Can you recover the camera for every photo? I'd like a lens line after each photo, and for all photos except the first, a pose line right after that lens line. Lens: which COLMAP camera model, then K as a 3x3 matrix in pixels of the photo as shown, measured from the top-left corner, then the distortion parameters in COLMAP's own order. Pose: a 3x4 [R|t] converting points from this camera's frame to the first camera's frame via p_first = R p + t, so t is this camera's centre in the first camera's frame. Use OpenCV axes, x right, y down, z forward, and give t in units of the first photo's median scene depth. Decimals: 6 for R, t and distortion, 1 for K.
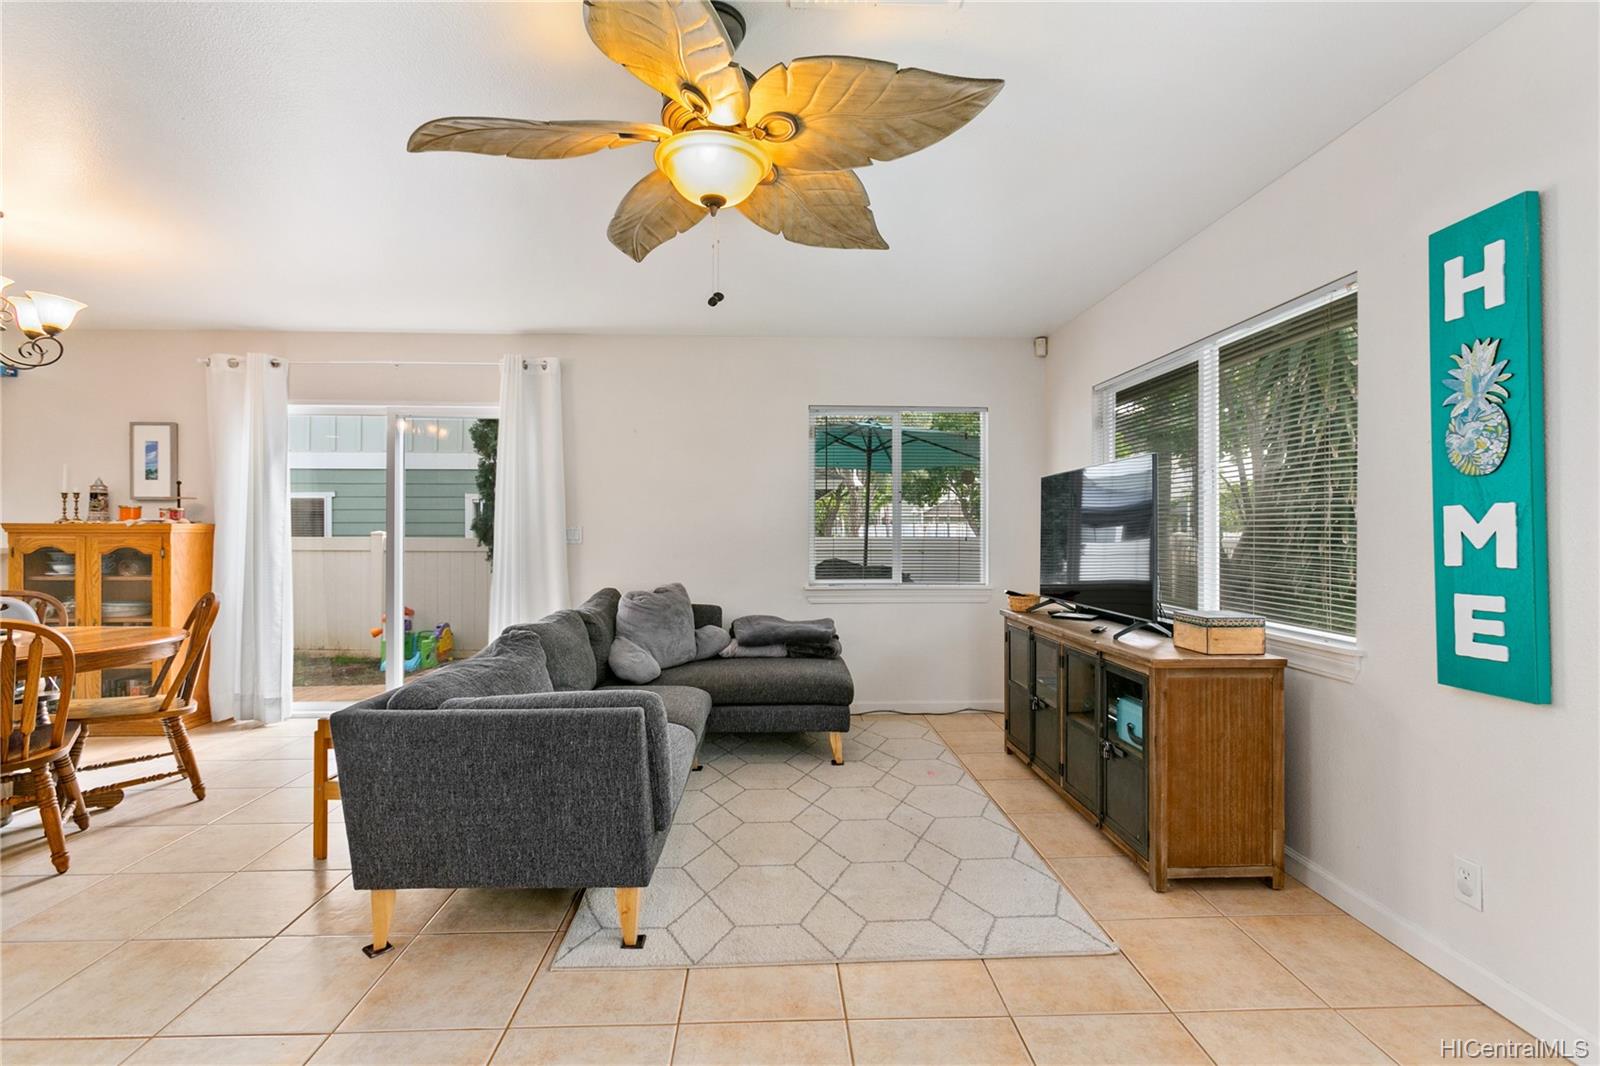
lens RADIAL K [[703.6, 0, 802.5], [0, 703.6, 528.6], [0, 0, 1]] dist [0.001818, 0.001152]
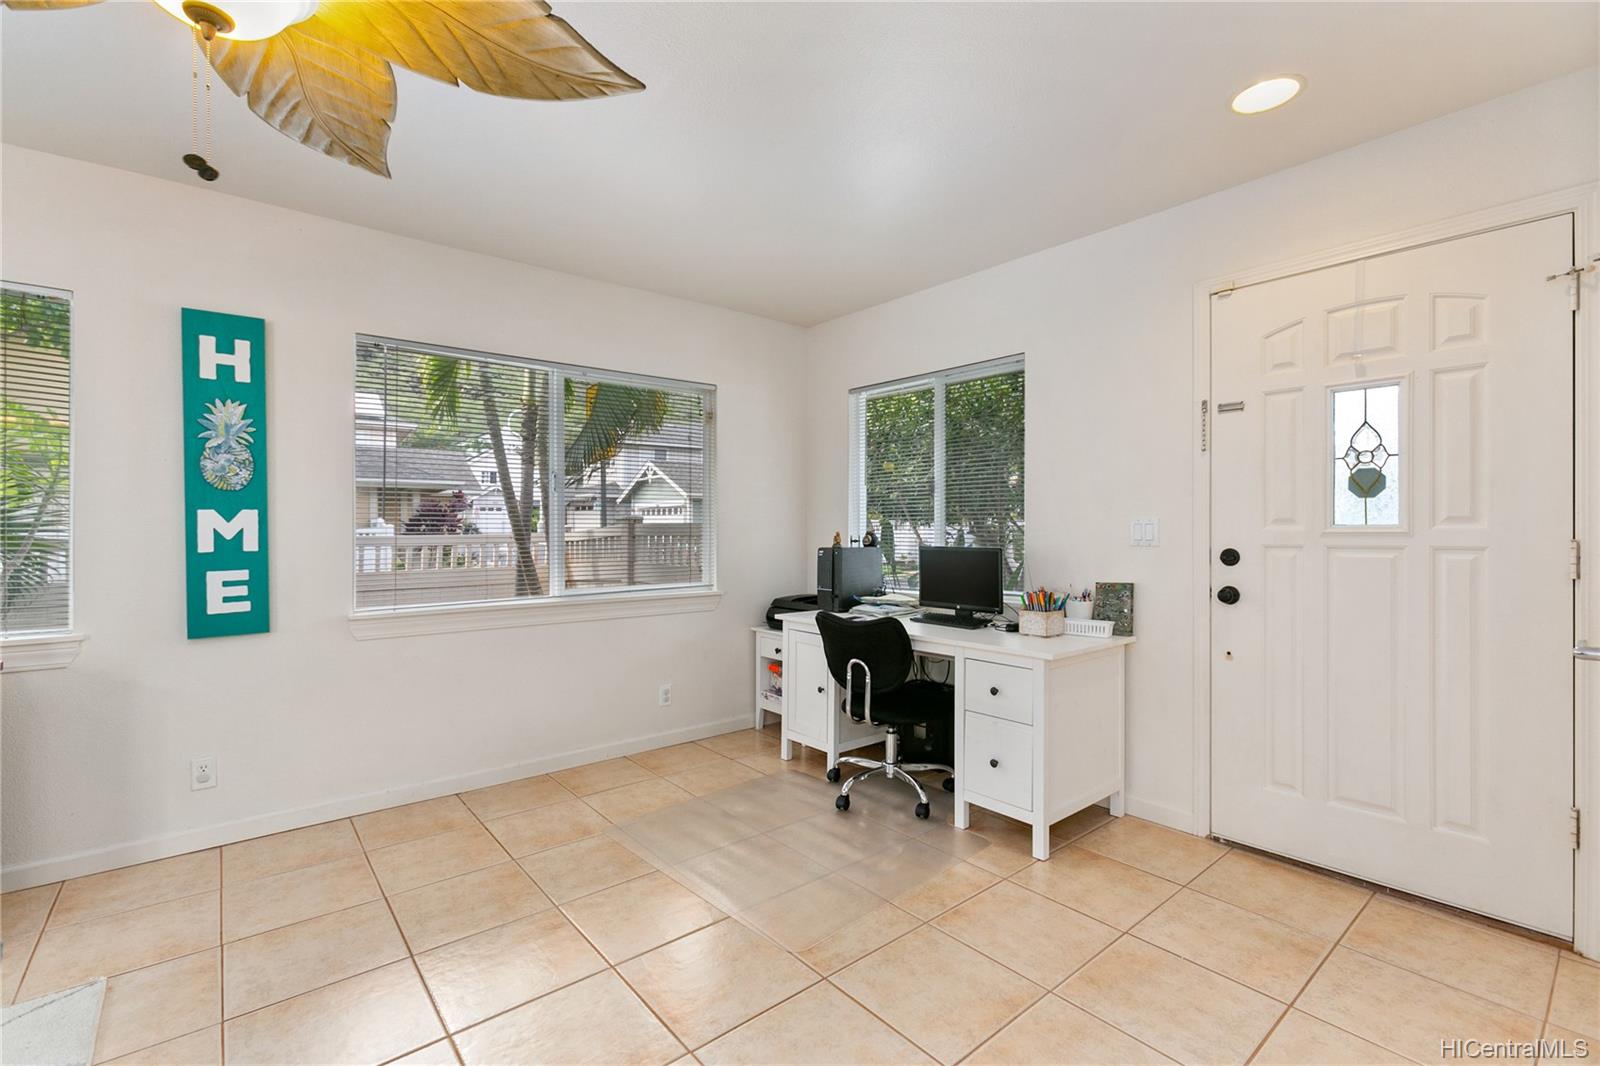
lens RADIAL K [[703.6, 0, 801.0], [0, 703.6, 529.8], [0, 0, 1]] dist [0.001818, 0.001152]
pose [[-0.602460, -0.005142, 0.798132, -0.957725], [-0.004178, 0.999986, 0.003288, -0.002035], [-0.798138, -0.001354, -0.602473, 0.928139]]
